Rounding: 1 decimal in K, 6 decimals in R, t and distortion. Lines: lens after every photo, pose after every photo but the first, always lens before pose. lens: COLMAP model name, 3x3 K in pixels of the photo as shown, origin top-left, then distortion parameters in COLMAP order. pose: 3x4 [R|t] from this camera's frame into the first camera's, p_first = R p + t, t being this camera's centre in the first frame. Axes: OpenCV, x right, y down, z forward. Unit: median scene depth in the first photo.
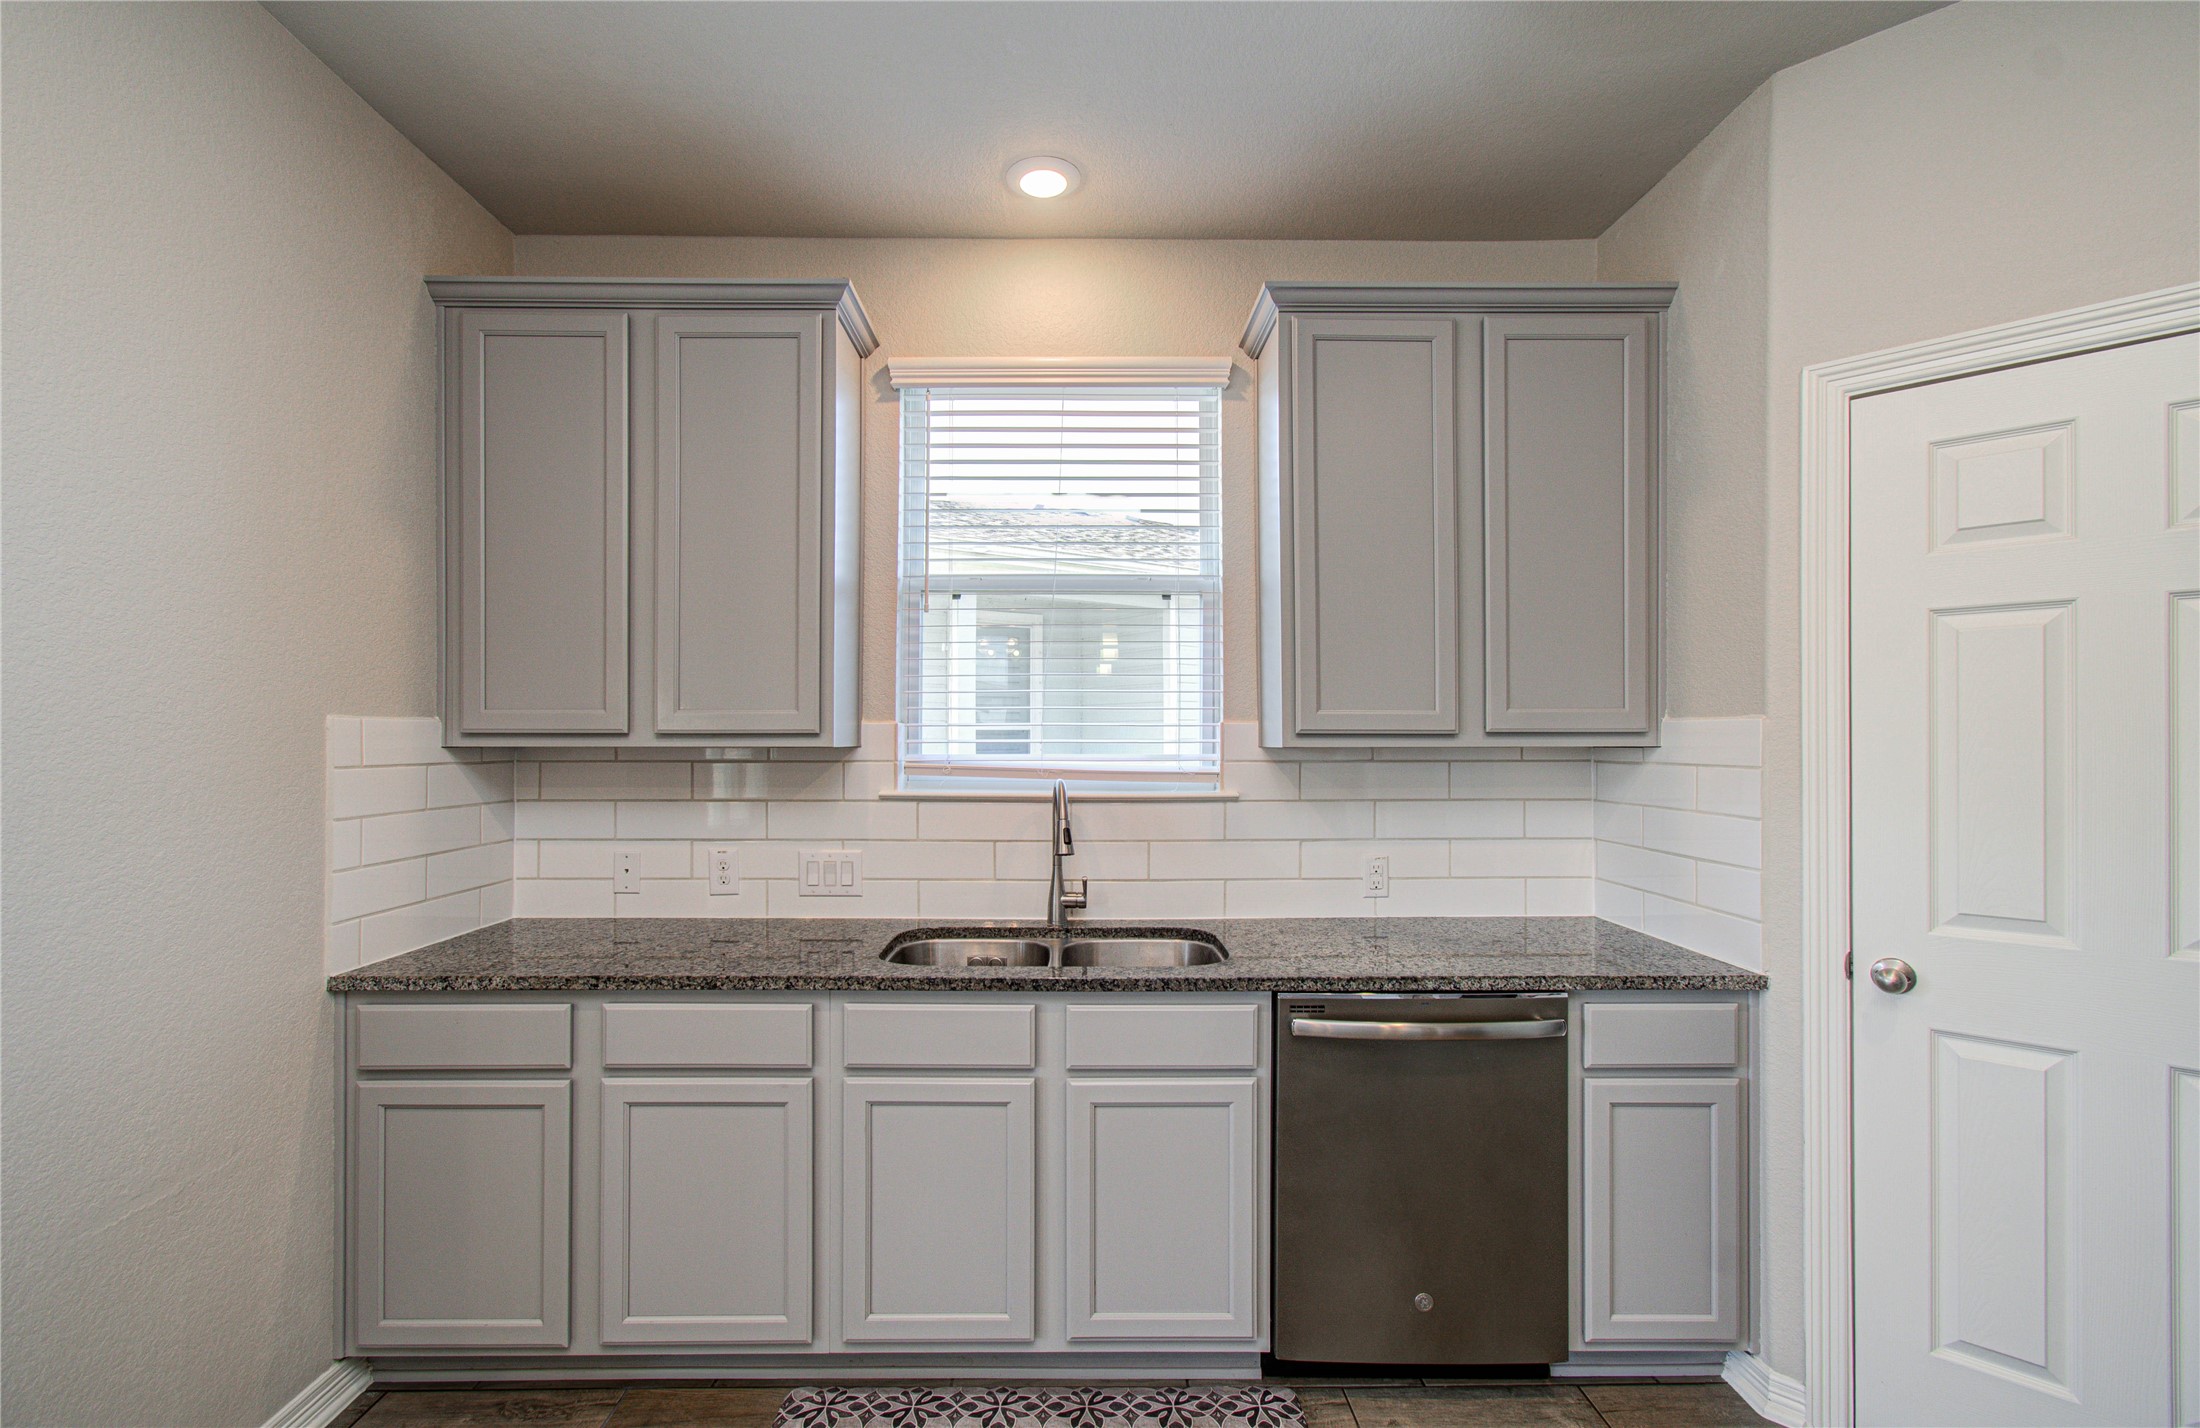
lens RADIAL K [[957.9, 0, 1085.9], [0, 957.9, 739.4], [0, 0, 1]] dist [0.001679, -0.000085]
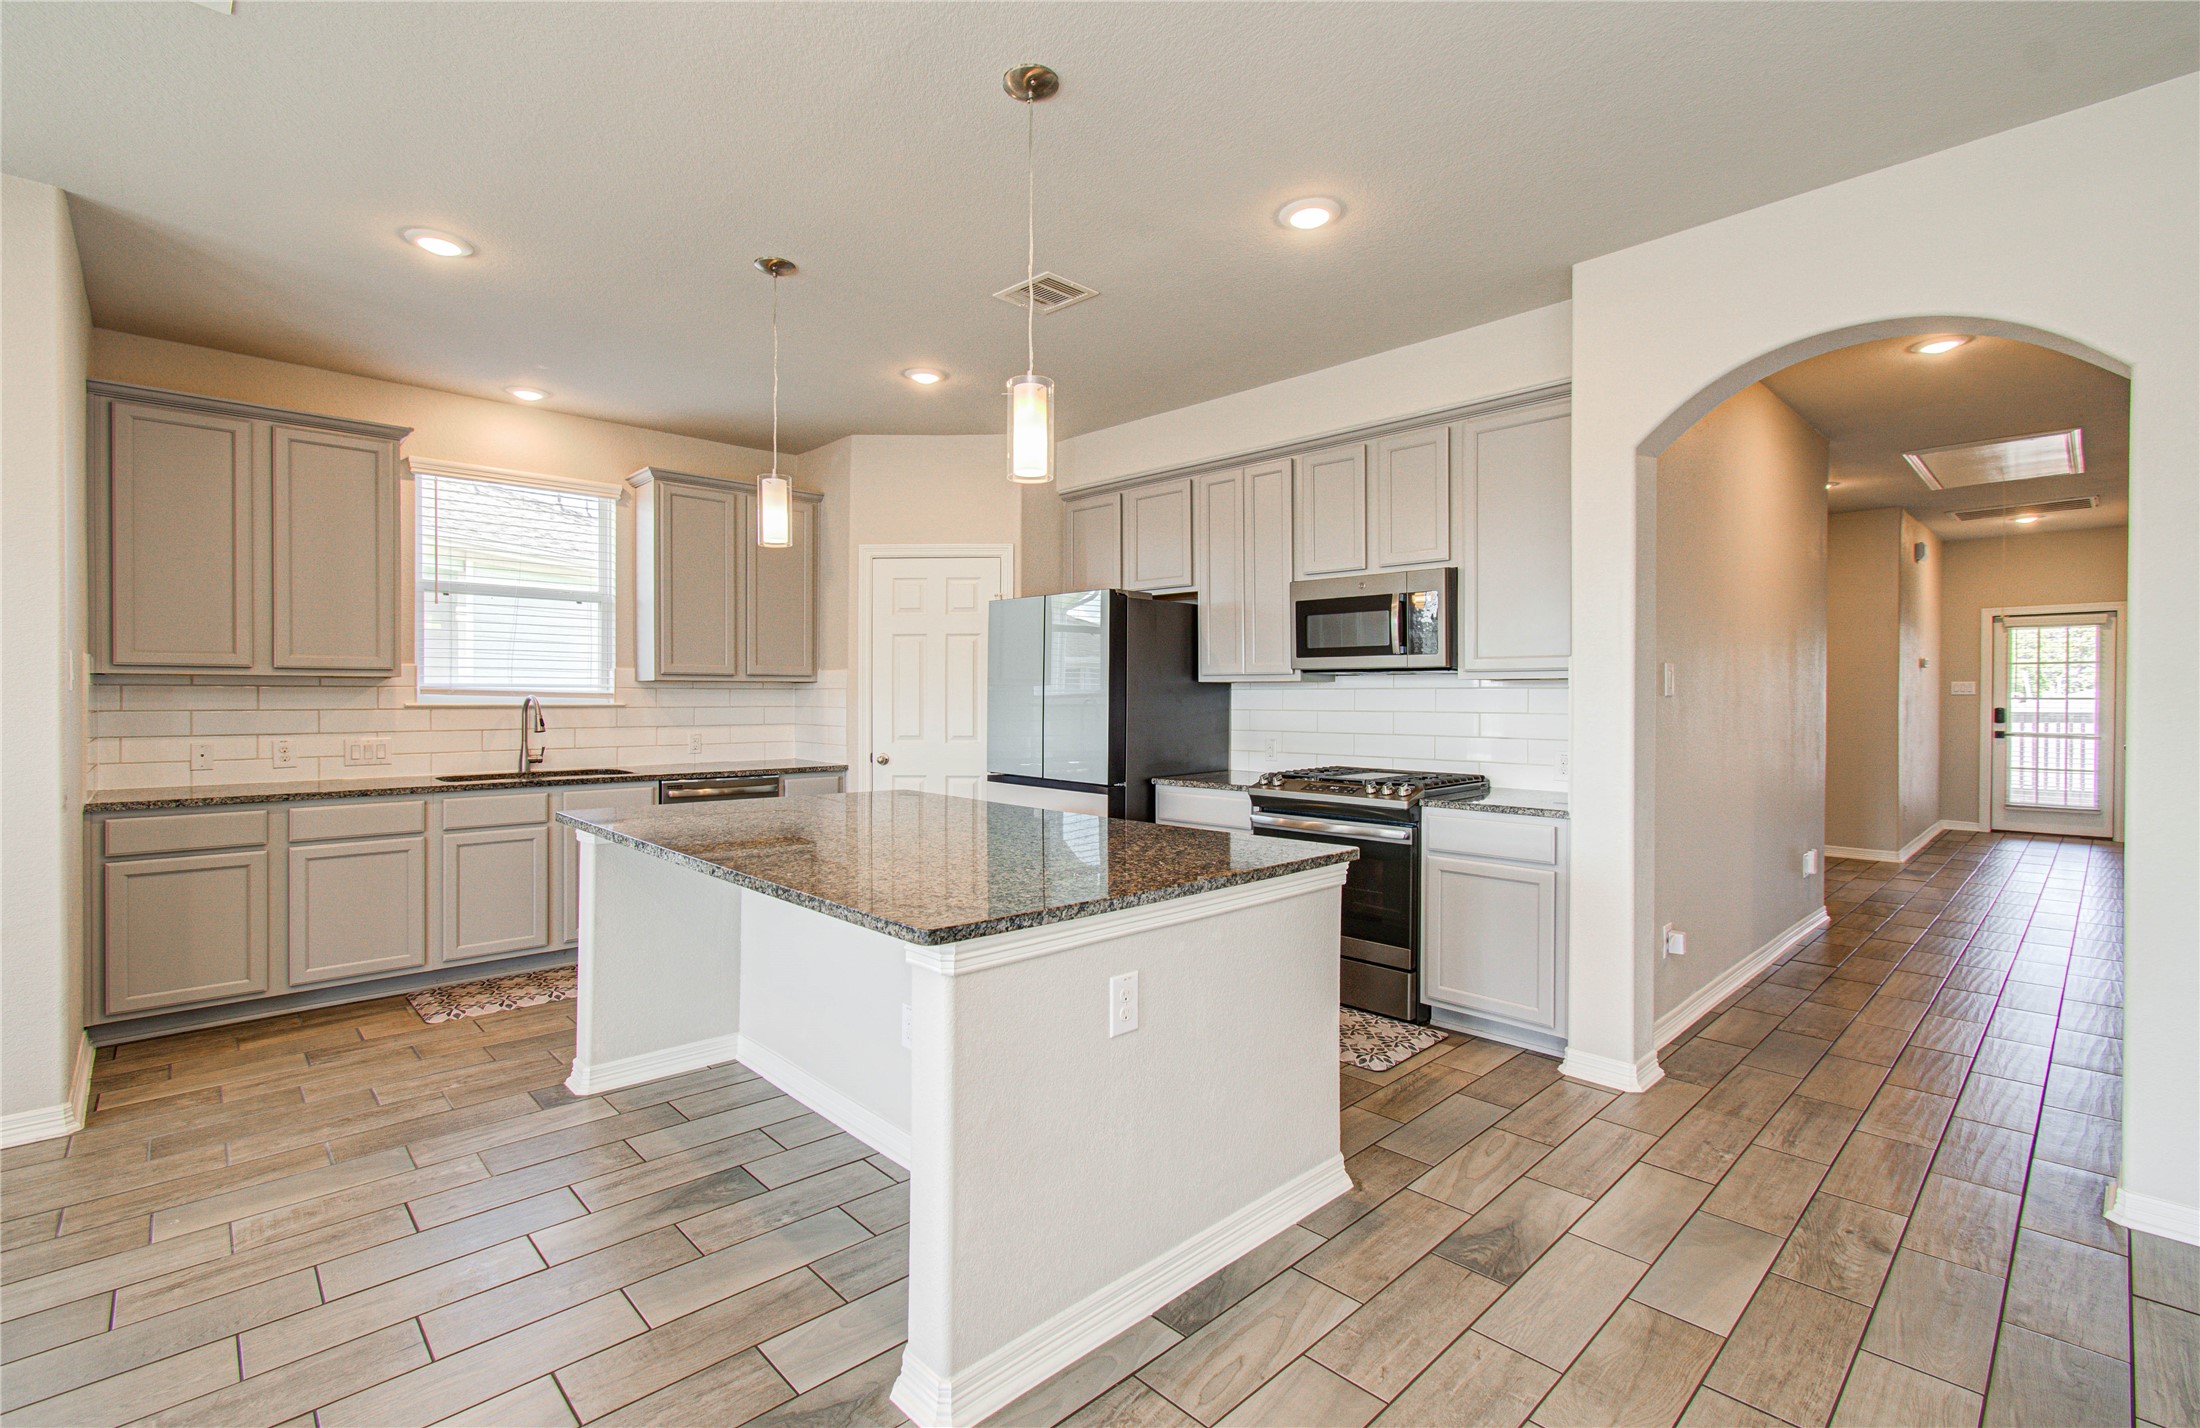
lens RADIAL K [[957.9, 0, 1101.7], [0, 957.9, 704.2], [0, 0, 1]] dist [0.001679, -0.000085]
pose [[0.730170, -0.004375, 0.683252, -0.542961], [-0.006276, 0.999894, 0.013109, 0.028578], [-0.683237, -0.013860, 0.730065, -1.286993]]
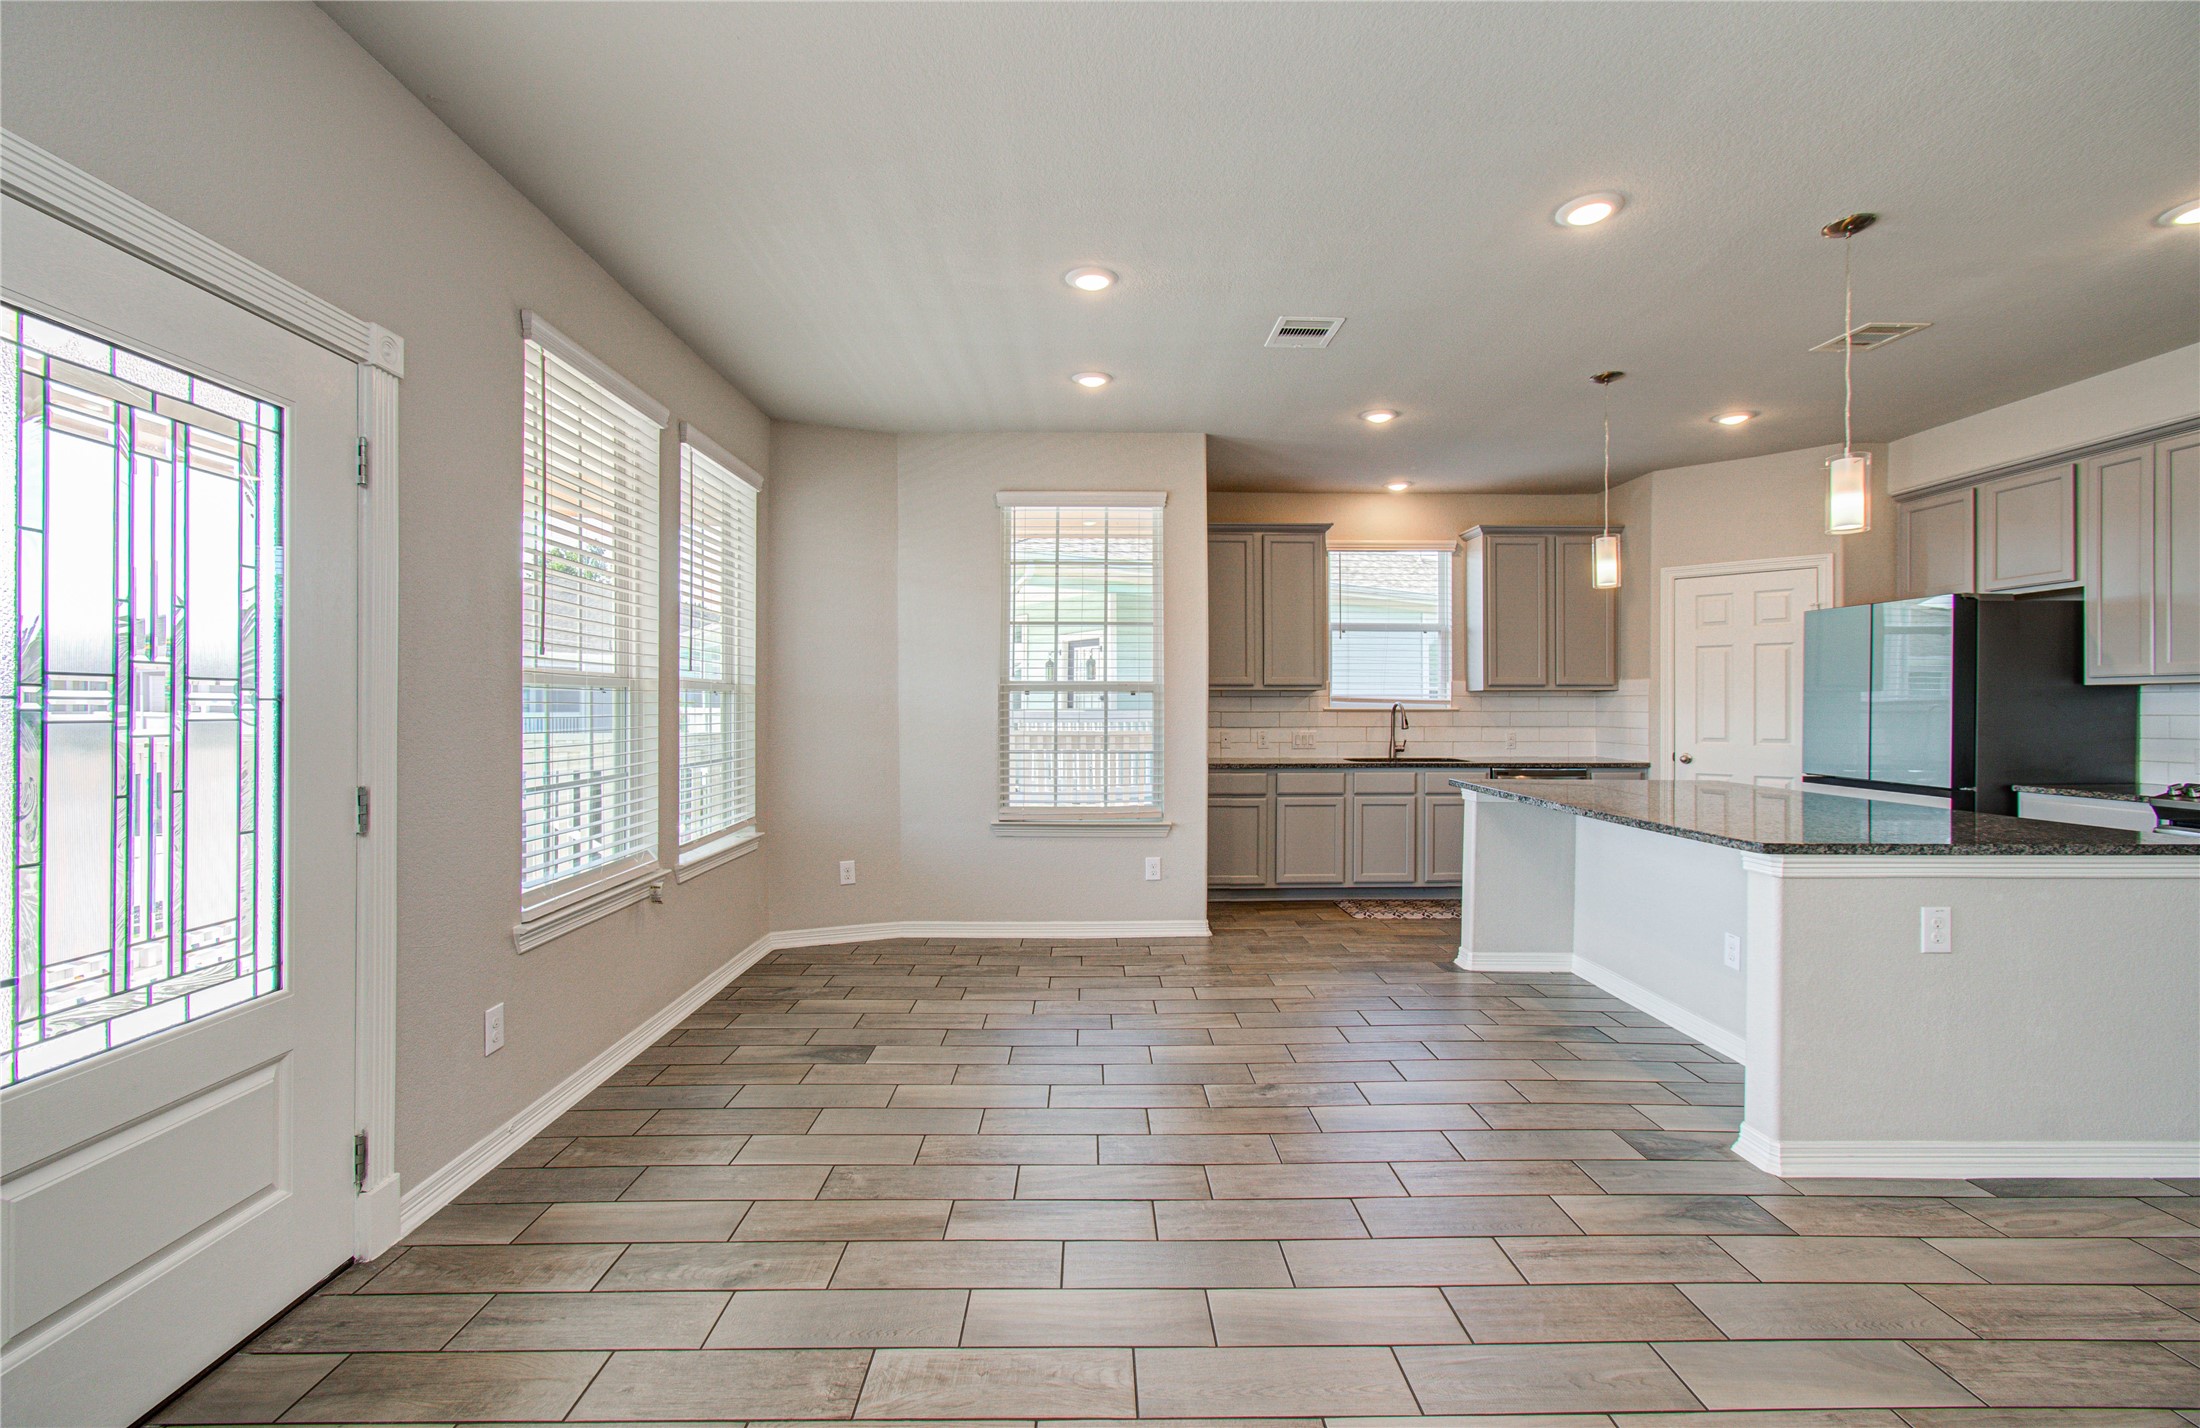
lens RADIAL K [[957.9, 0, 1100.2], [0, 957.9, 705.7], [0, 0, 1]] dist [0.001679, -0.000085]
pose [[0.999986, -0.001317, 0.005075, -0.934153], [0.001279, 0.999970, 0.007588, 0.031199], [-0.005085, -0.007581, 0.999958, -1.801803]]
